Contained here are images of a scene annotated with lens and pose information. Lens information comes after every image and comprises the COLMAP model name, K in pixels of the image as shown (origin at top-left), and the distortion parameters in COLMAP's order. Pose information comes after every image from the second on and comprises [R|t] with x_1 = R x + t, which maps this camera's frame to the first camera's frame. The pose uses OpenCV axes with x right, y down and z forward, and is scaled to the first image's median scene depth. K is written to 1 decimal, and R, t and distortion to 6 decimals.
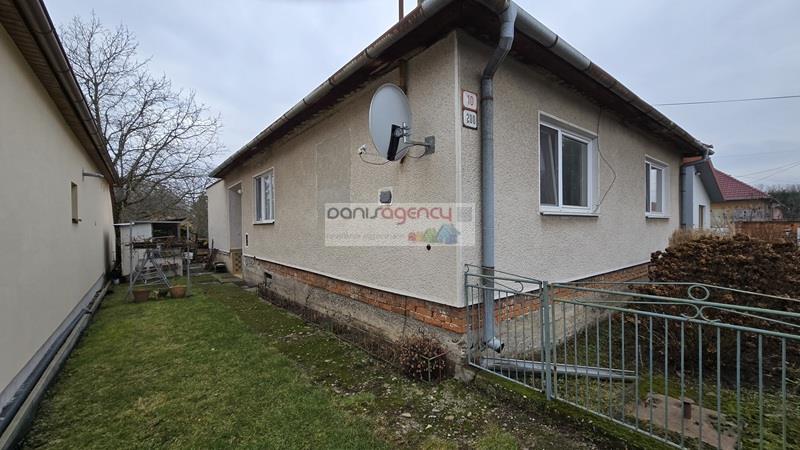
lens RADIAL K [[323.9, 0, 397.6], [0, 323.9, 227.6], [0, 0, 1]] dist [-0.001821, -0.000047]
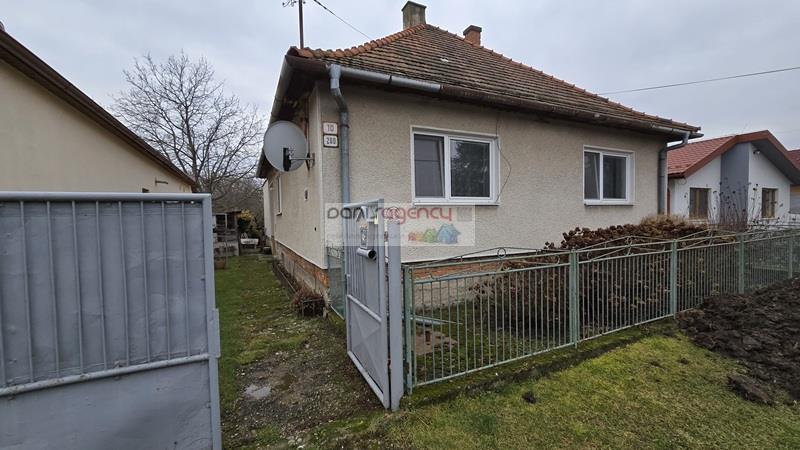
lens RADIAL K [[323.9, 0, 397.6], [0, 323.9, 227.6], [0, 0, 1]] dist [-0.001821, -0.000047]
pose [[0.974076, -0.000888, -0.226218, 0.602235], [0.007608, 0.999555, 0.028835, 0.010800], [0.226092, -0.029809, 0.973650, -0.258335]]
